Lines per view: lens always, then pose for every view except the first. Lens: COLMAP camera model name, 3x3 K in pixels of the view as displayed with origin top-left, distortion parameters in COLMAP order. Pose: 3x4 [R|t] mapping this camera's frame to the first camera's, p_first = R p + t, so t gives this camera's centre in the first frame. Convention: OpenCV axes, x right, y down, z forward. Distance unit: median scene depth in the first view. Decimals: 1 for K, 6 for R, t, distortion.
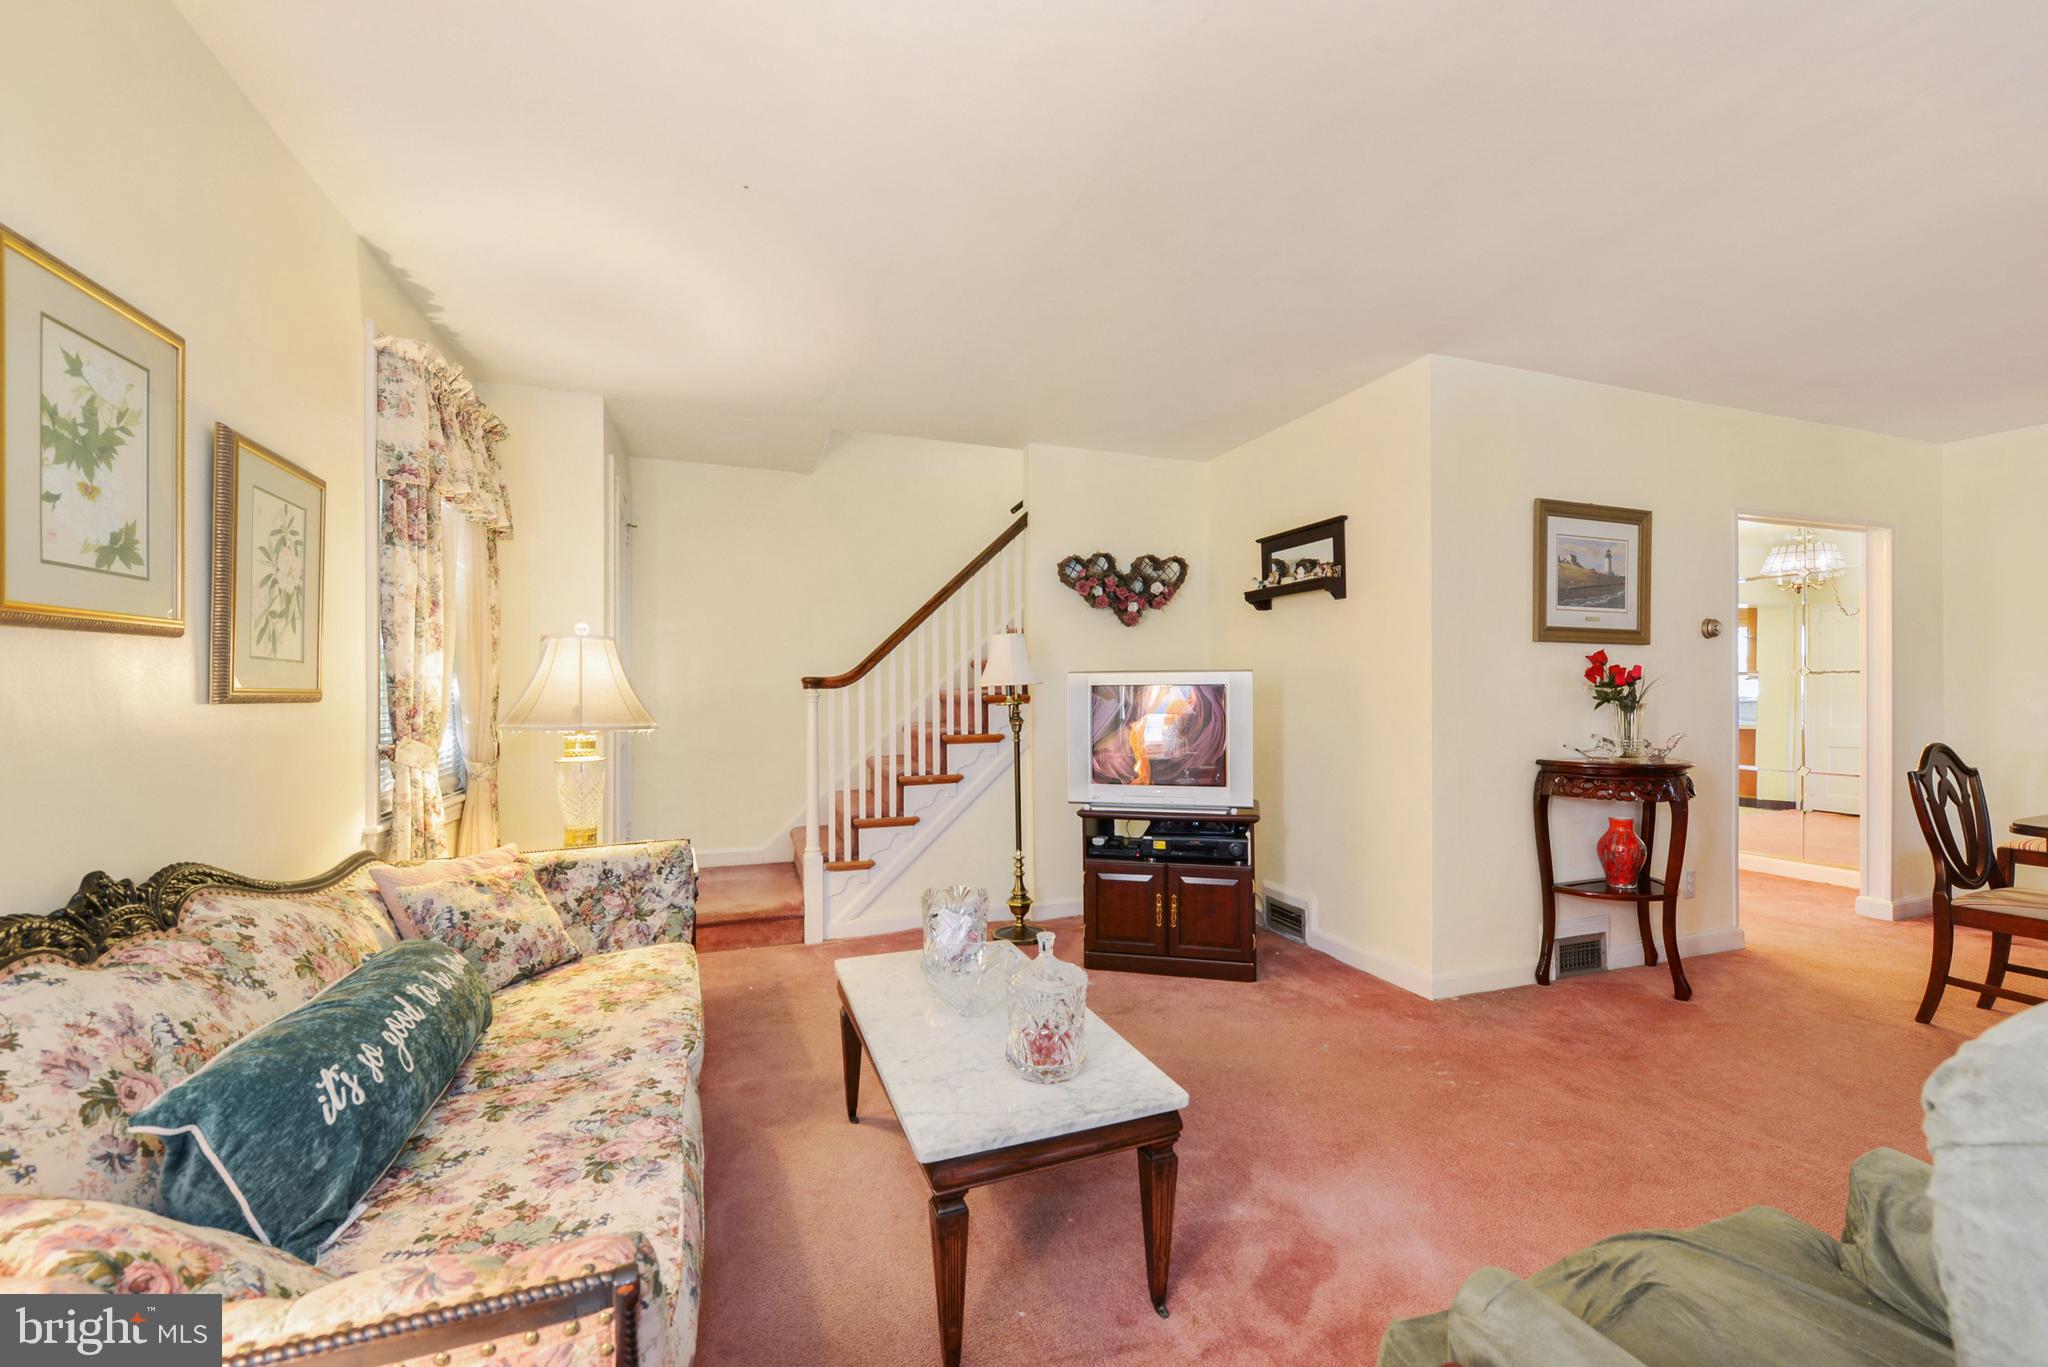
lens RADIAL K [[823.1, 0, 1037.3], [0, 823.1, 689.6], [0, 0, 1]] dist [-0.000274, -0.001114]
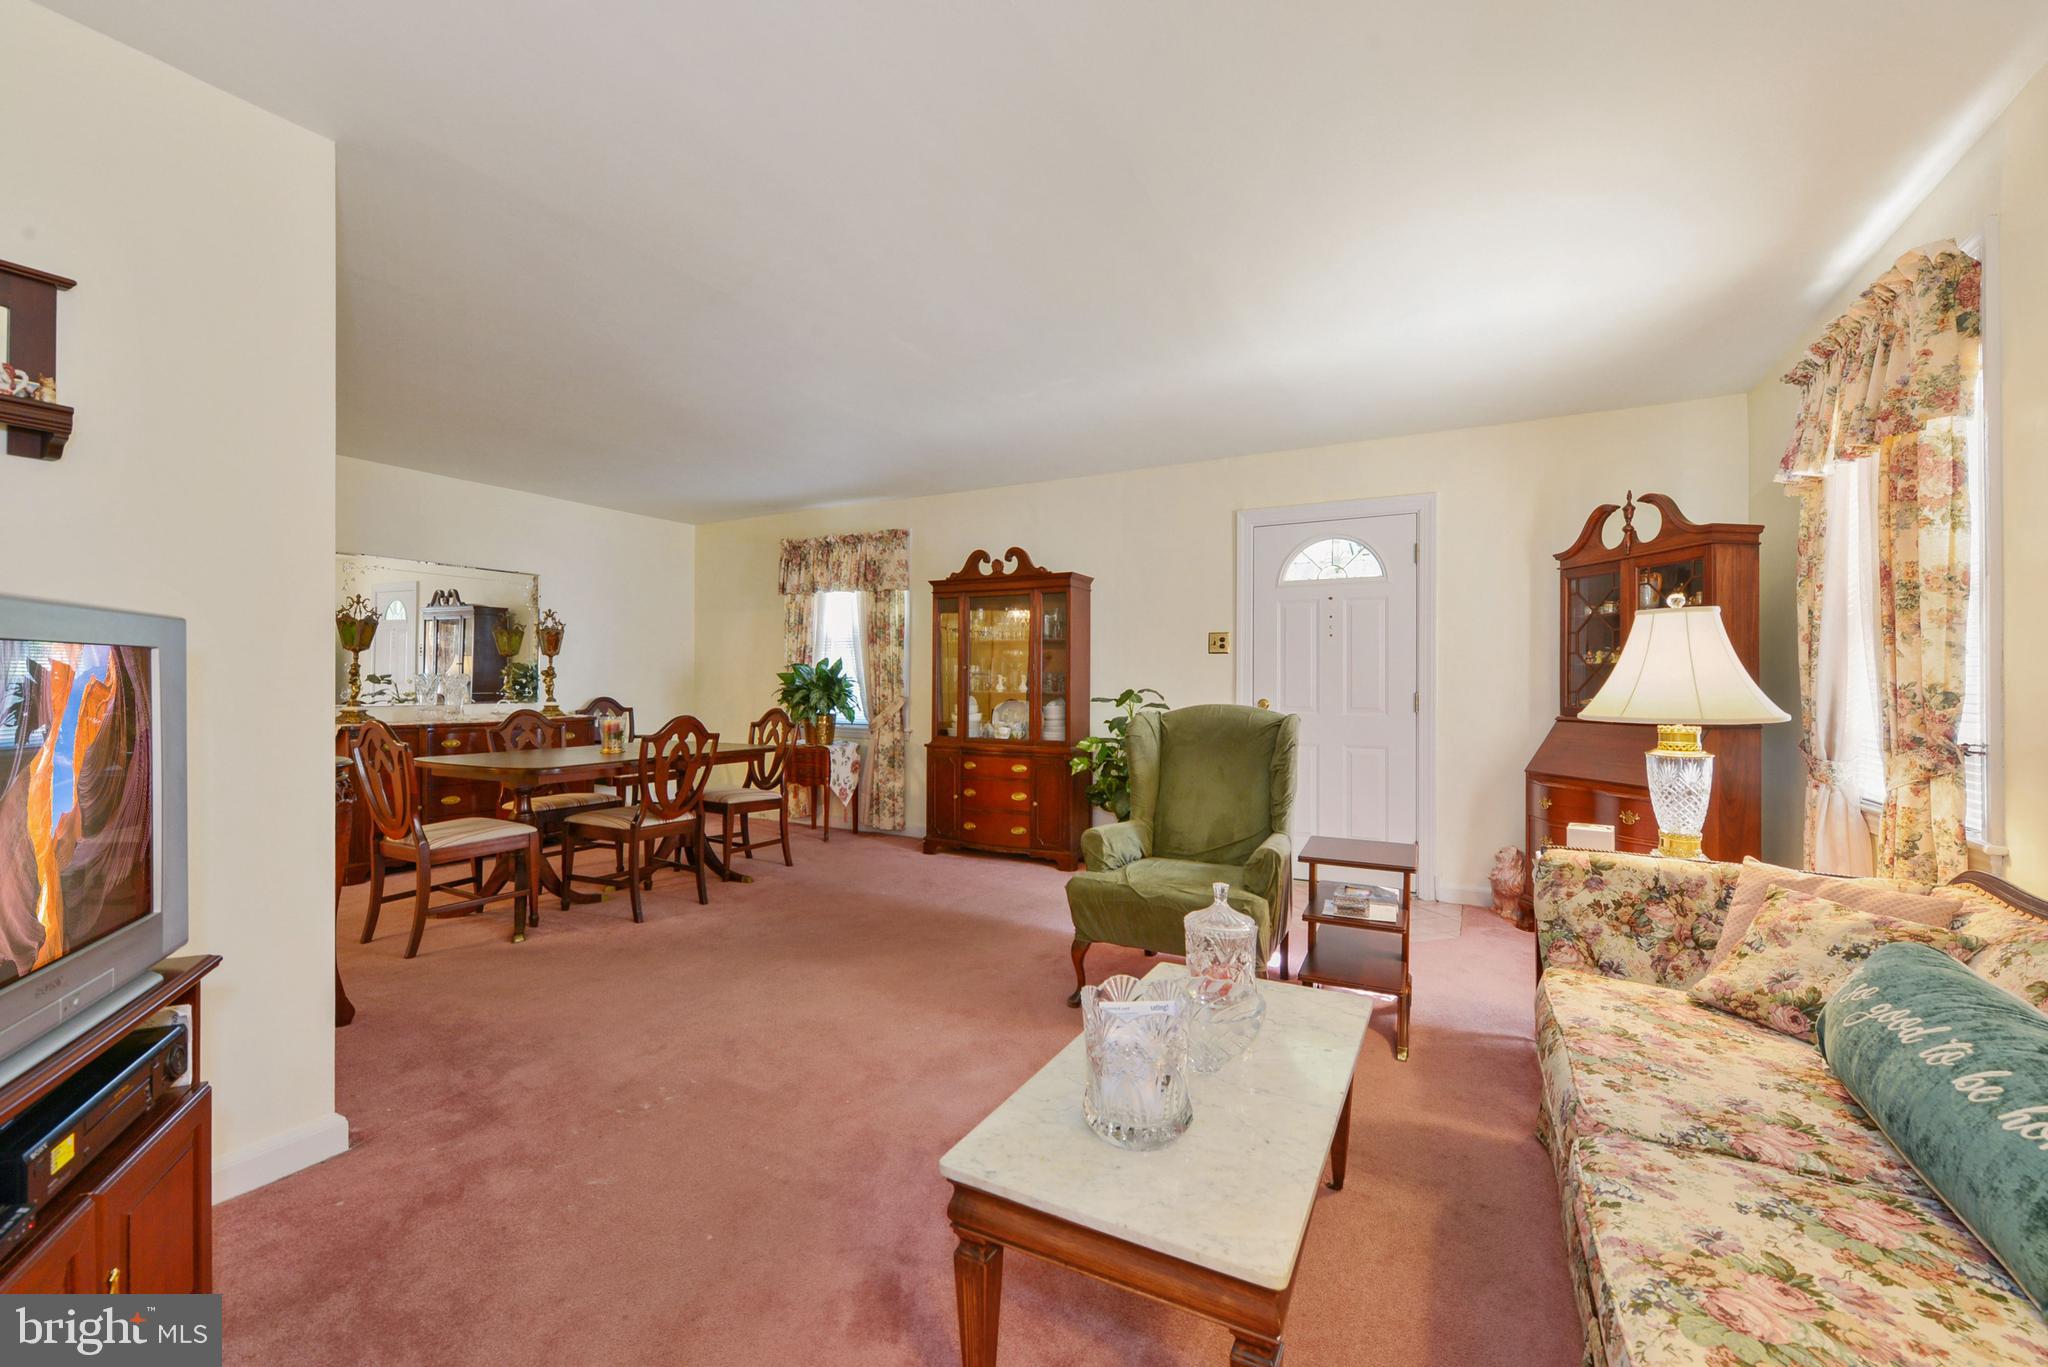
lens RADIAL K [[823.1, 0, 1031.4], [0, 823.1, 680.2], [0, 0, 1]] dist [-0.000274, -0.001114]
pose [[-0.647482, -0.001176, 0.762080, -0.337563], [-0.004615, 0.999987, -0.002378, 0.007367], [-0.762067, -0.005057, -0.647479, 0.950240]]
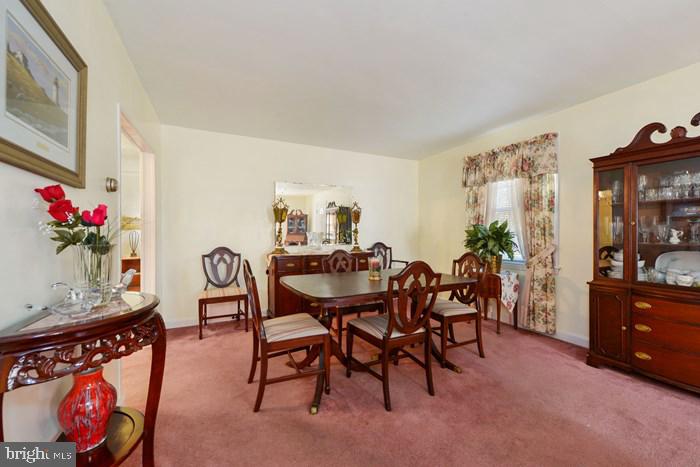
lens RADIAL K [[281.3, 0, 352.4], [0, 281.3, 231.4], [0, 0, 1]] dist [-0.000274, -0.001114]
pose [[-0.096551, 0.008719, 0.995290, 0.372180], [-0.000188, 0.999961, -0.008779, 0.004278], [-0.995328, -0.001034, -0.096546, 0.738532]]
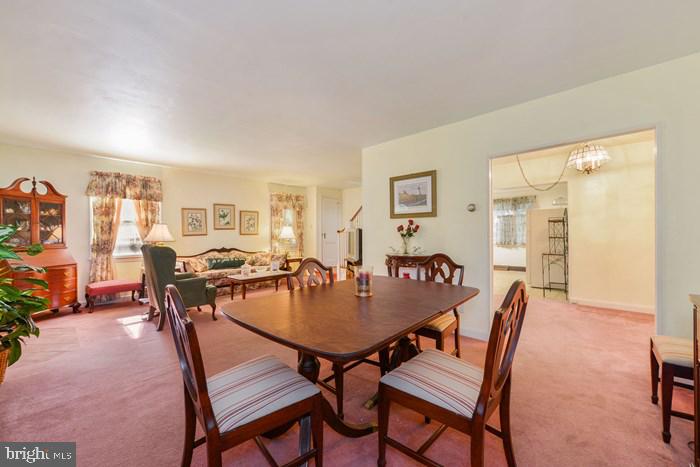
lens RADIAL K [[281.3, 0, 355.6], [0, 281.3, 233.1], [0, 0, 1]] dist [-0.000274, -0.001114]
pose [[0.446669, -0.001939, -0.894697, 1.597585], [0.008061, 0.999966, 0.001857, -0.002238], [0.894663, -0.008042, 0.446669, 0.340793]]
